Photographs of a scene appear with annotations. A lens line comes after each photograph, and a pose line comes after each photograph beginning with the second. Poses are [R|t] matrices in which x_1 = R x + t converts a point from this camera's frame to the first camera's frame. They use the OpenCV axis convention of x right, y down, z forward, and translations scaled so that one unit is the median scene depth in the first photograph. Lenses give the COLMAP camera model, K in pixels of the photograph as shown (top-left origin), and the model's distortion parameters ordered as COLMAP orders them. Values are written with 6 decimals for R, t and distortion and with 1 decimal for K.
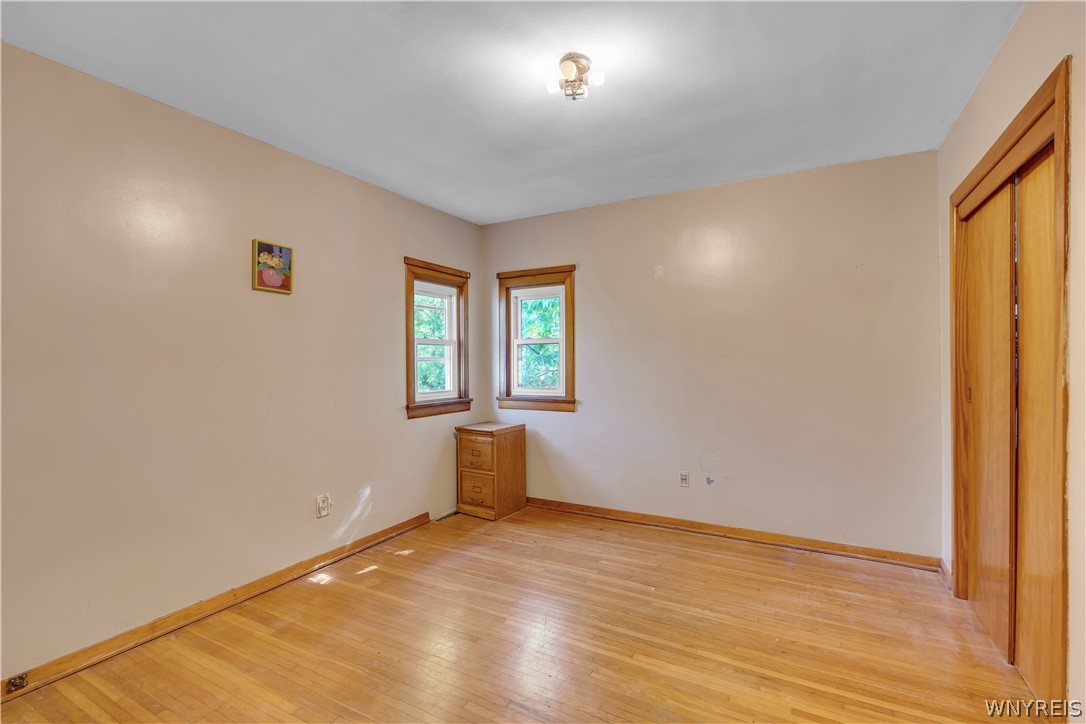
lens RADIAL K [[492.3, 0, 544.5], [0, 492.3, 363.0], [0, 0, 1]] dist [-0.002304, 0.002054]
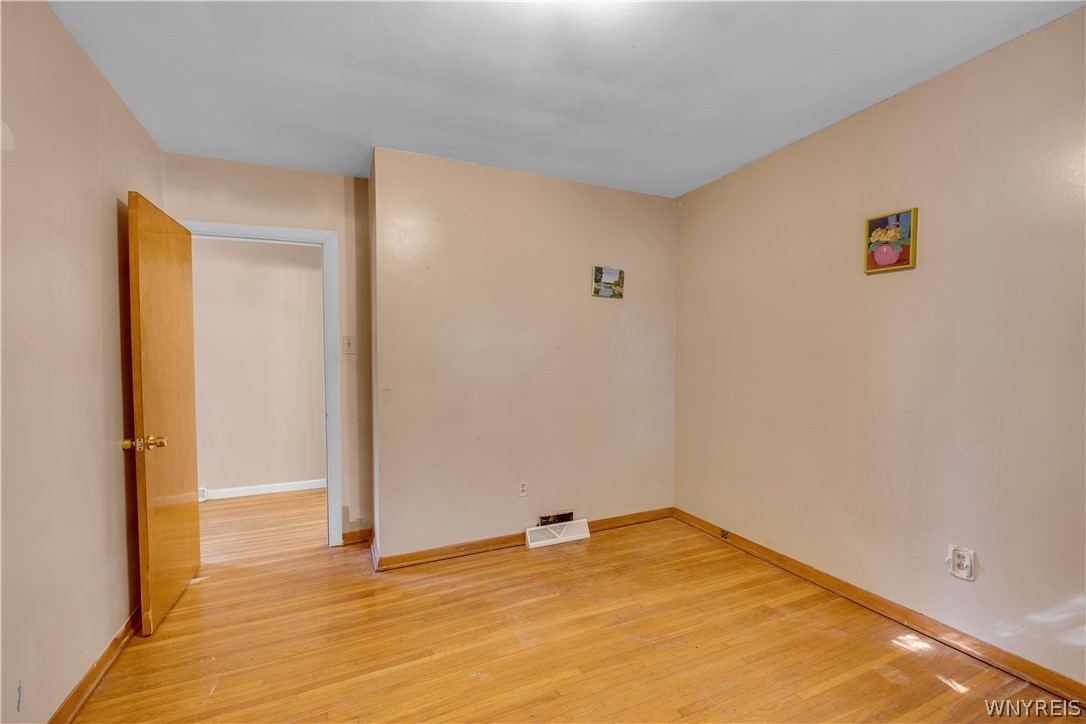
lens RADIAL K [[492.3, 0, 545.3], [0, 492.3, 359.1], [0, 0, 1]] dist [-0.002304, 0.002054]
pose [[-0.589970, 0.017962, -0.807225, 0.497671], [-0.000642, 0.999742, 0.022715, -0.011823], [0.807425, 0.013919, -0.589806, 1.042522]]
